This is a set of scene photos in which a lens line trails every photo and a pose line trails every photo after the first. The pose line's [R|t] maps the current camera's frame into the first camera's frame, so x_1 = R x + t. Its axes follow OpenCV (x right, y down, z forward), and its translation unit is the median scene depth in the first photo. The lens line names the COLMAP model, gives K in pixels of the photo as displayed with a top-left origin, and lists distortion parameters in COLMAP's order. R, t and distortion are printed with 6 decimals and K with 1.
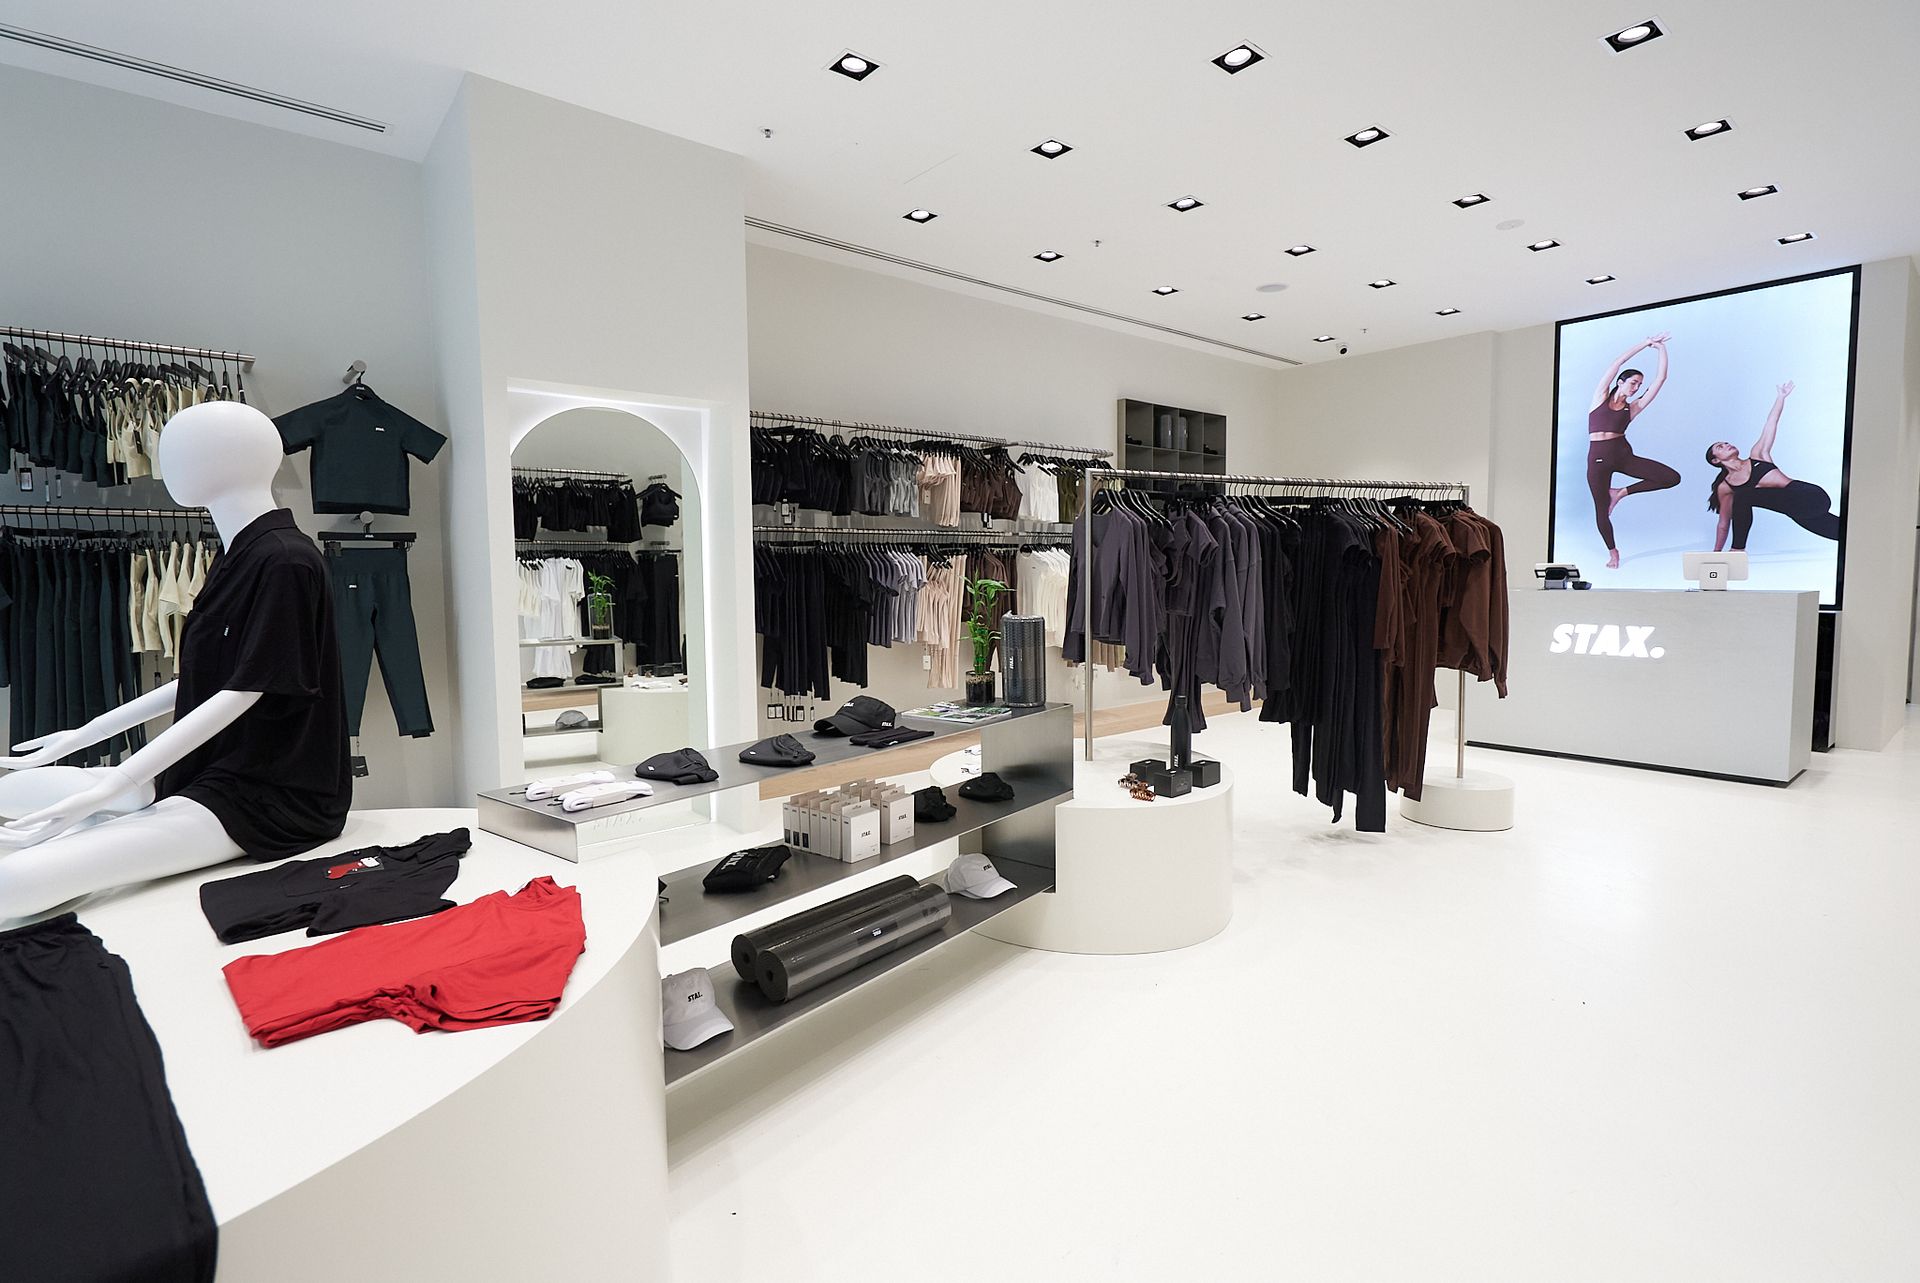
lens RADIAL K [[902.3, 0, 972.0], [0, 902.3, 636.9], [0, 0, 1]] dist [-0.001812, -0.000191]
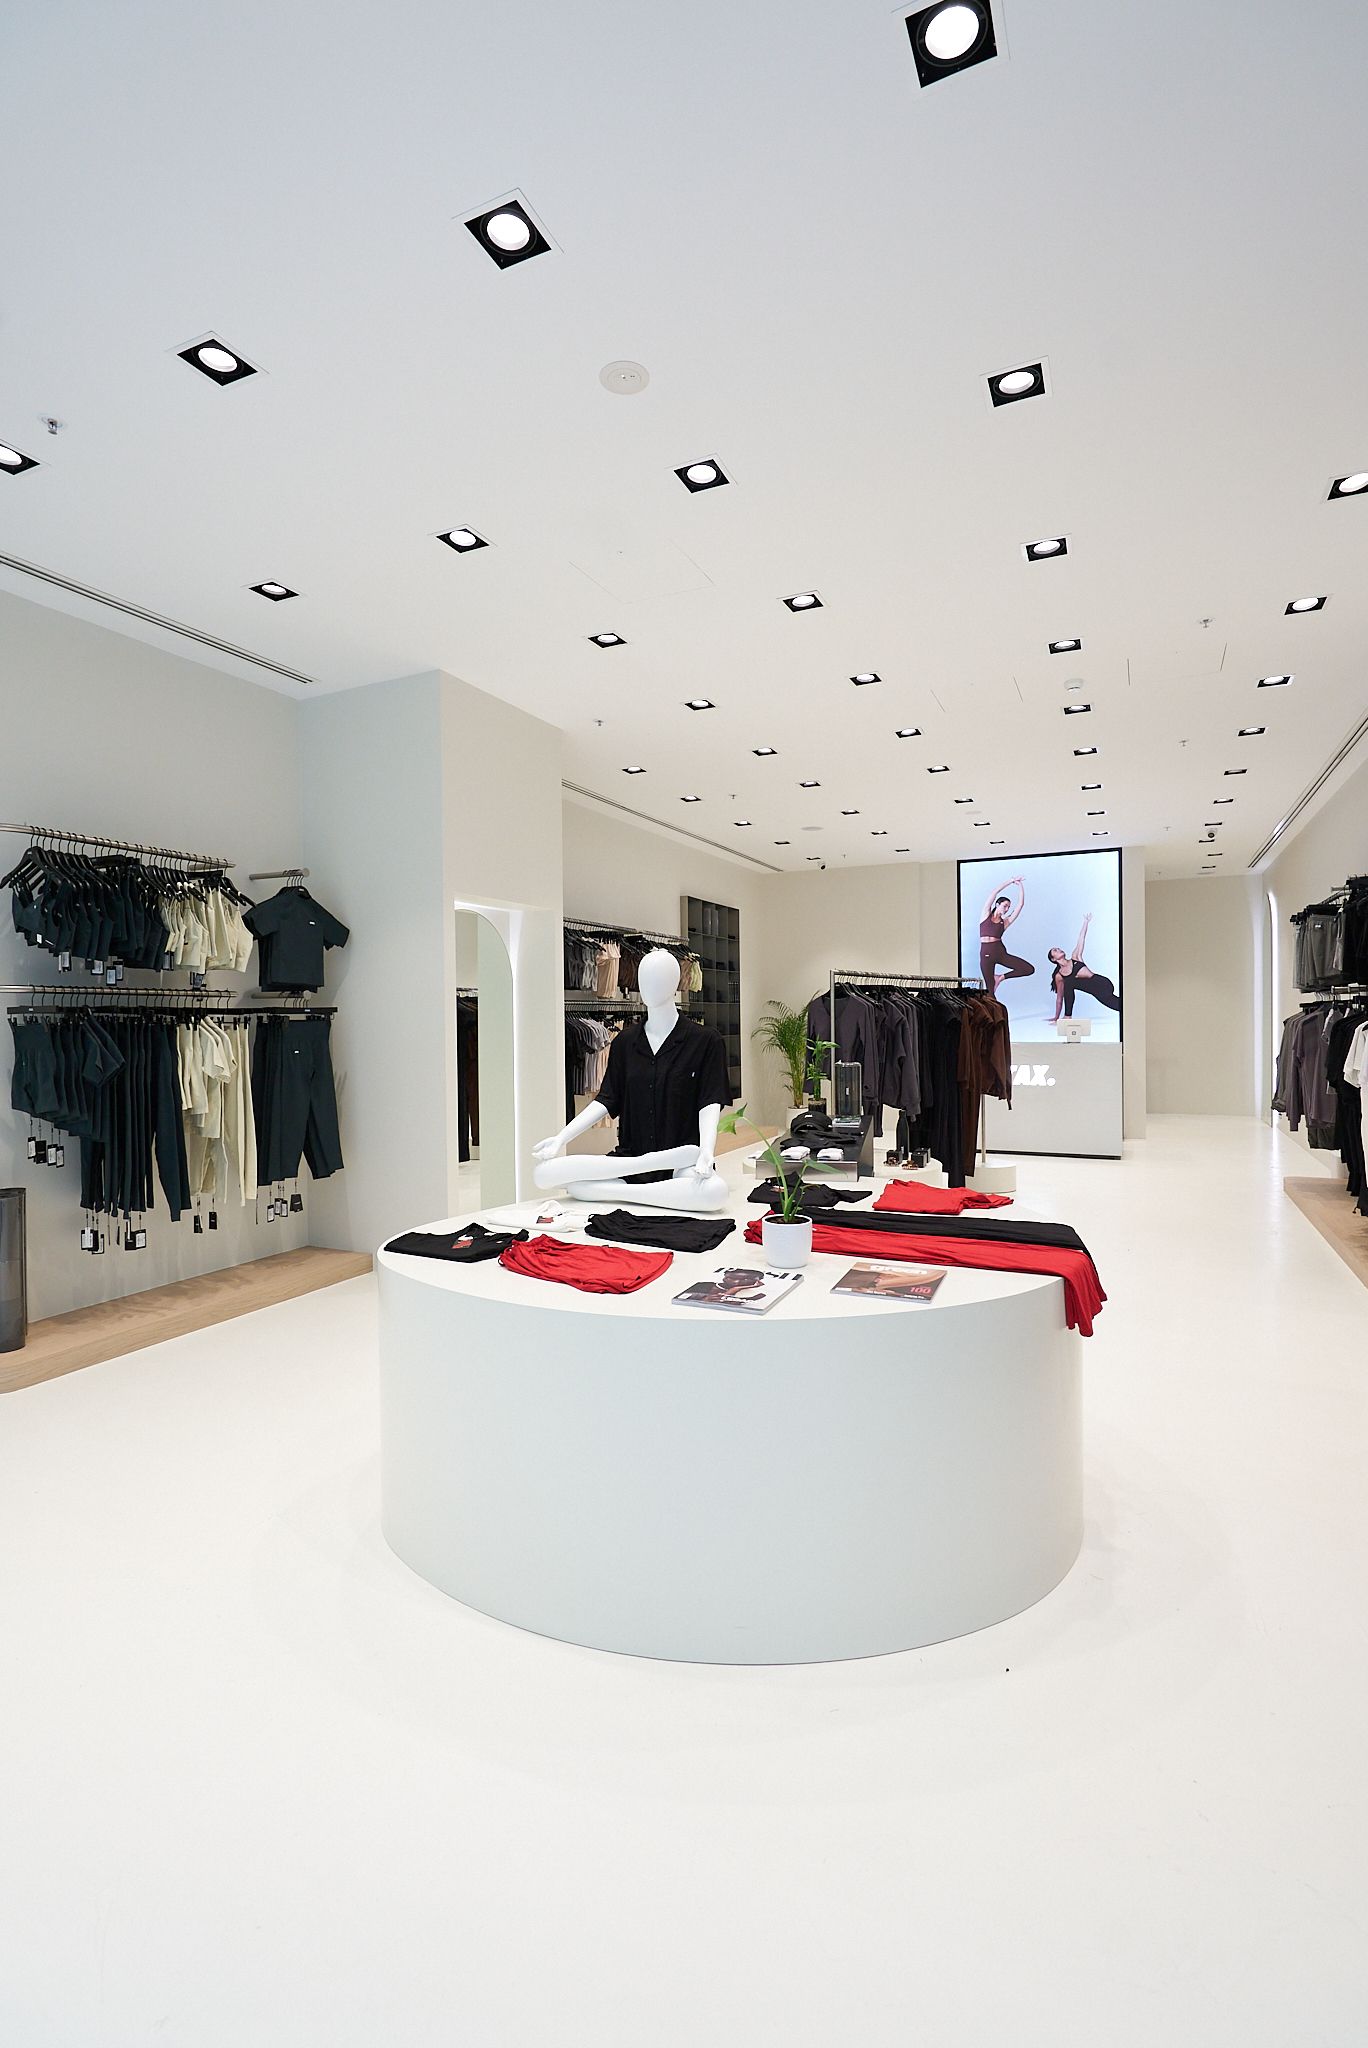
lens RADIAL K [[946.4, 0, 690.7], [0, 946.4, 1030.5], [0, 0, 1]] dist [-0.001850, -0.000485]
pose [[0.908383, -0.004862, 0.418111, -0.491615], [0.032992, 0.997648, -0.060077, 0.005968], [-0.416836, 0.068368, 0.906407, -0.246107]]
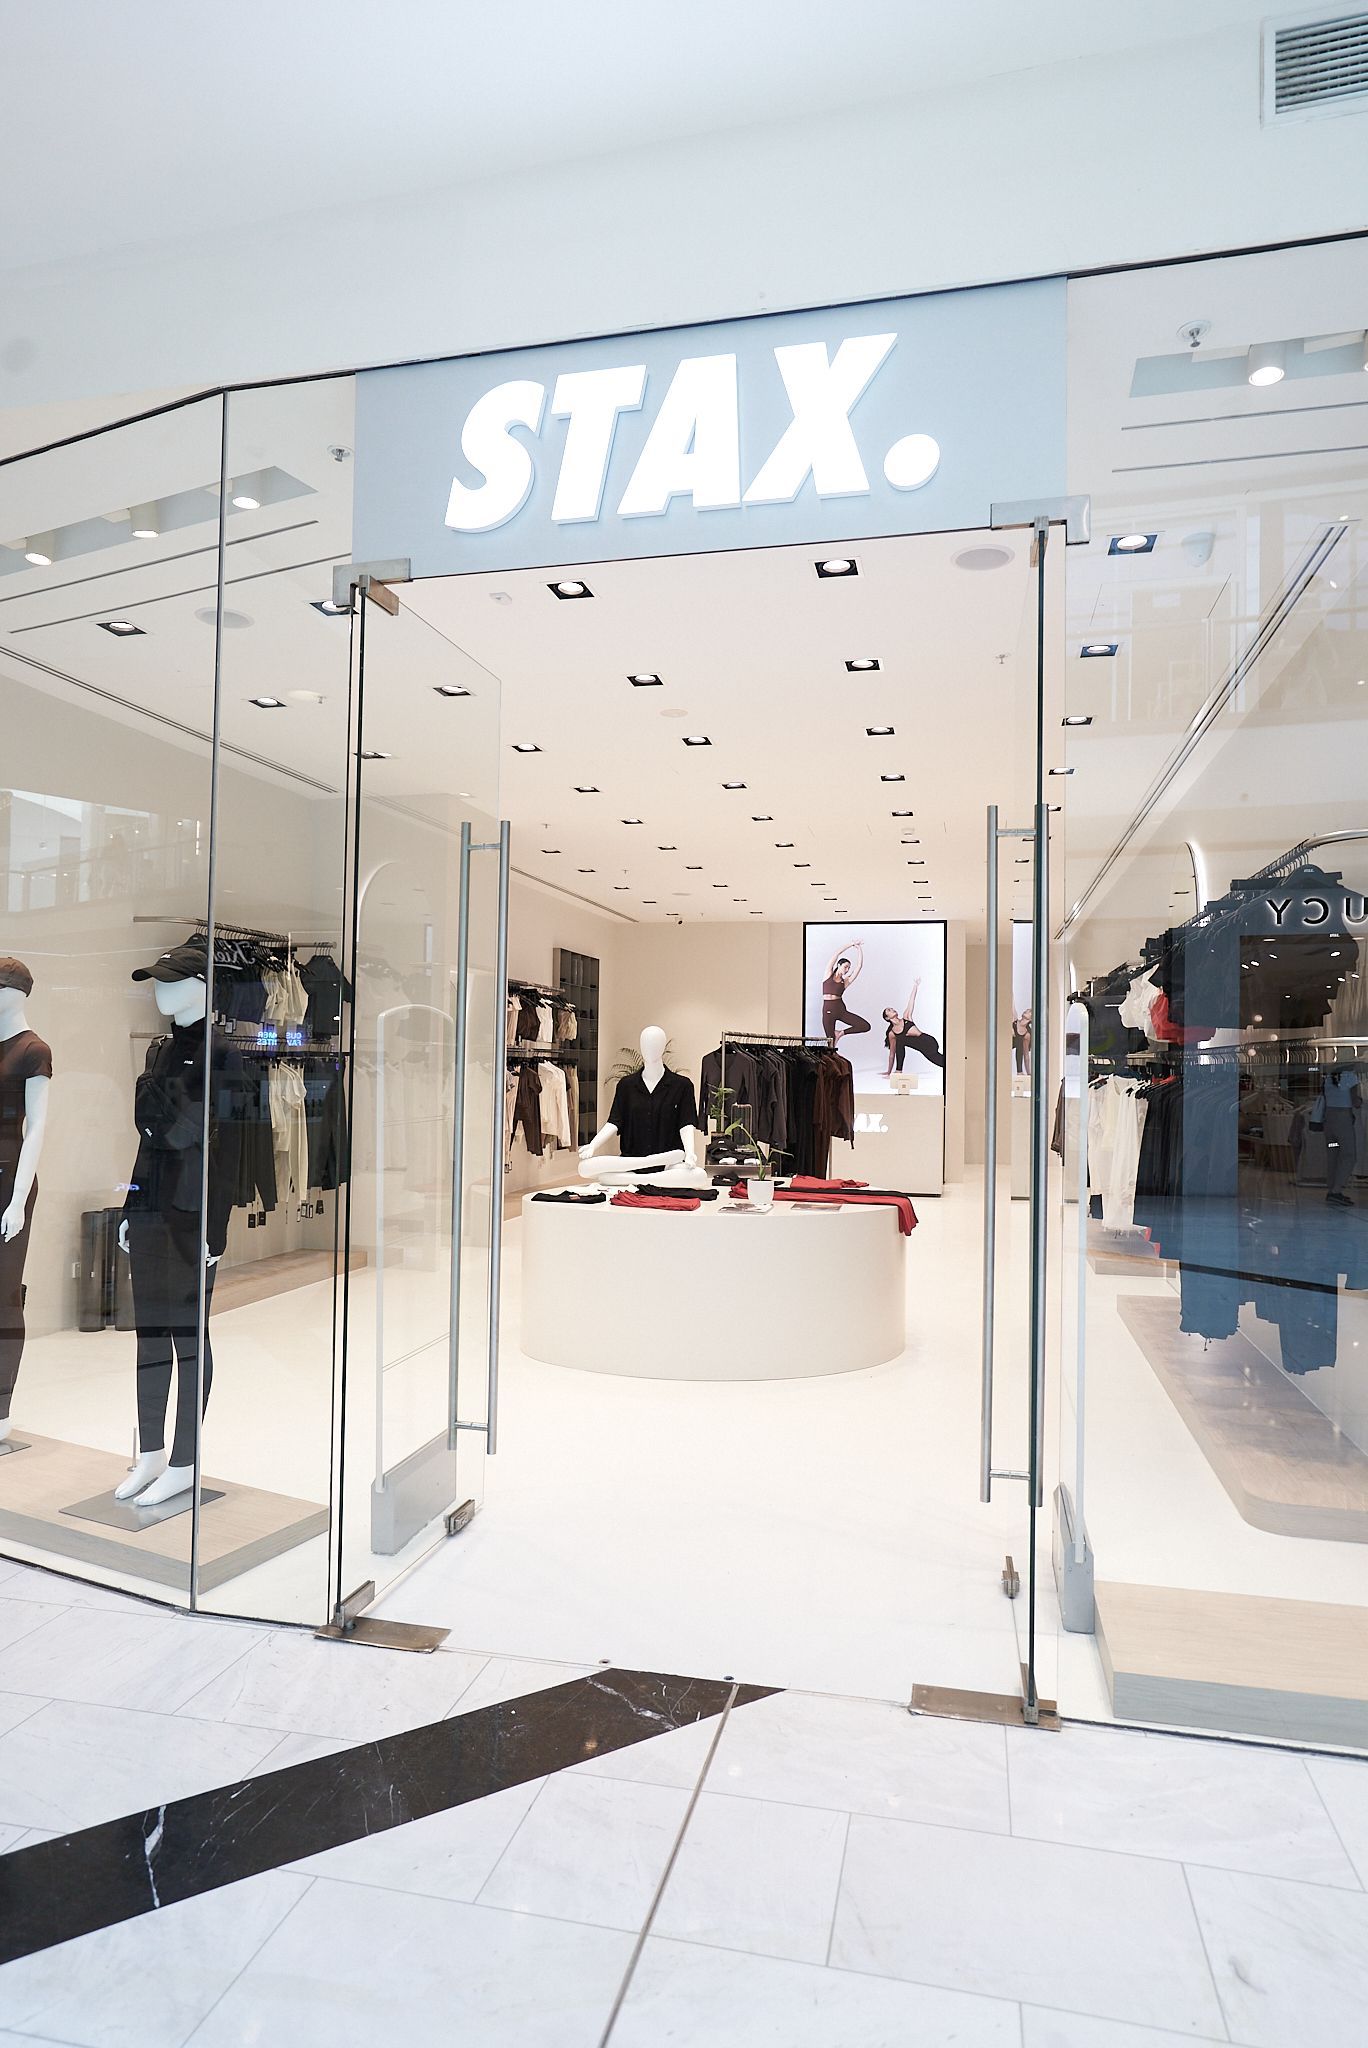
lens RADIAL K [[1183.3, 0, 684.0], [0, 1183.3, 1024.0], [0, 0, 1]] dist [-0.032989, 0.000526]
pose [[0.806141, 0.041661, 0.590256, -0.913522], [0.020730, 0.994918, -0.098534, 0.031522], [-0.591361, 0.091668, 0.801180, -0.639975]]
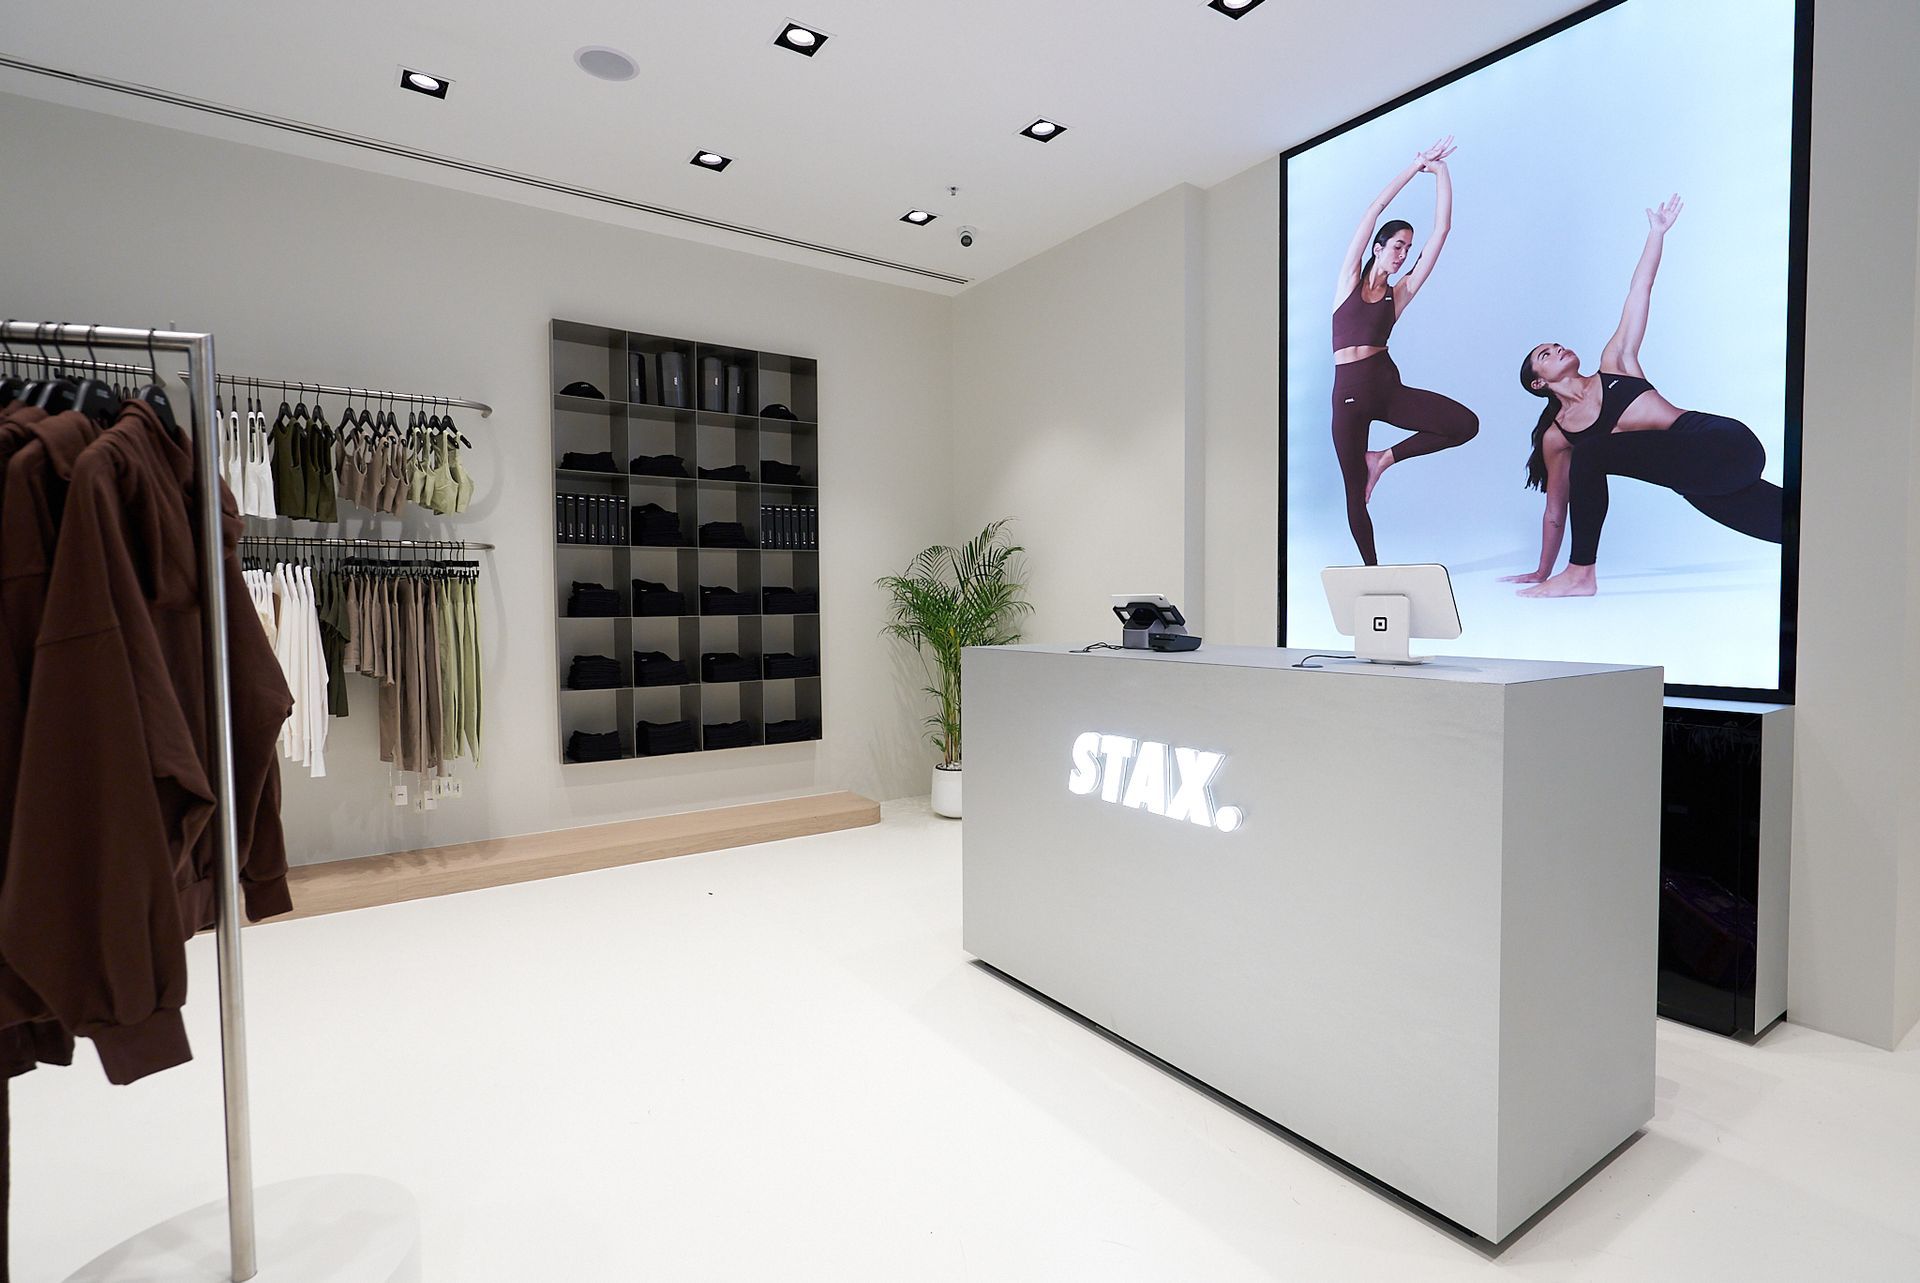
lens RADIAL K [[914.8, 0, 960.0], [0, 914.8, 641.5], [0, 0, 1]] dist [-0.000987, 0.000931]
pose [[0.995203, 0.007144, -0.097569, 0.641895], [-0.009974, 0.999543, -0.028544, -0.045031], [0.097320, 0.029380, 0.994819, 0.550792]]
